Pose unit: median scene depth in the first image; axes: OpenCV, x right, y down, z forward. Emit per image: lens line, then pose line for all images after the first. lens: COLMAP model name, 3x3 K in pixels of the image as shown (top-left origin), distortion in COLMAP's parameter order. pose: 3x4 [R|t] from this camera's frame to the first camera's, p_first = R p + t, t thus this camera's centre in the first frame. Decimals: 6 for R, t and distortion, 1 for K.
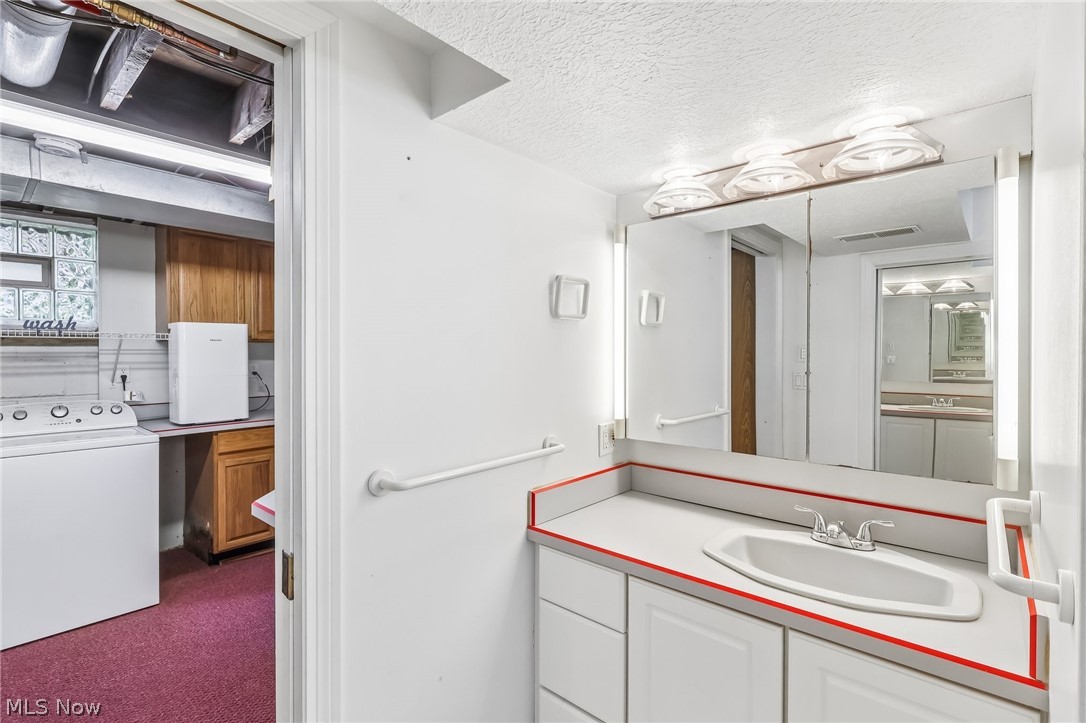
lens RADIAL K [[505.6, 0, 544.7], [0, 505.6, 359.5], [0, 0, 1]] dist [-0.002971, -0.001069]
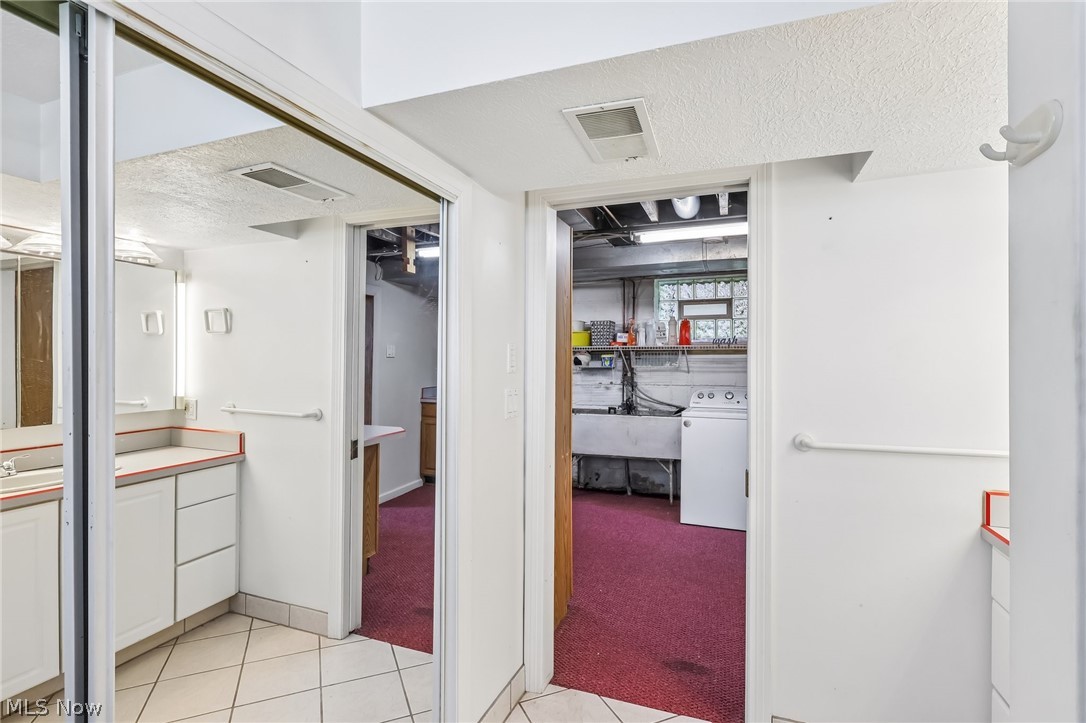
lens RADIAL K [[505.6, 0, 544.7], [0, 505.6, 359.5], [0, 0, 1]] dist [-0.002971, -0.001069]
pose [[0.345098, -0.002691, -0.938563, 0.339991], [-0.010200, 0.999926, -0.006618, 0.006359], [0.938511, 0.011858, 0.345045, -0.101603]]
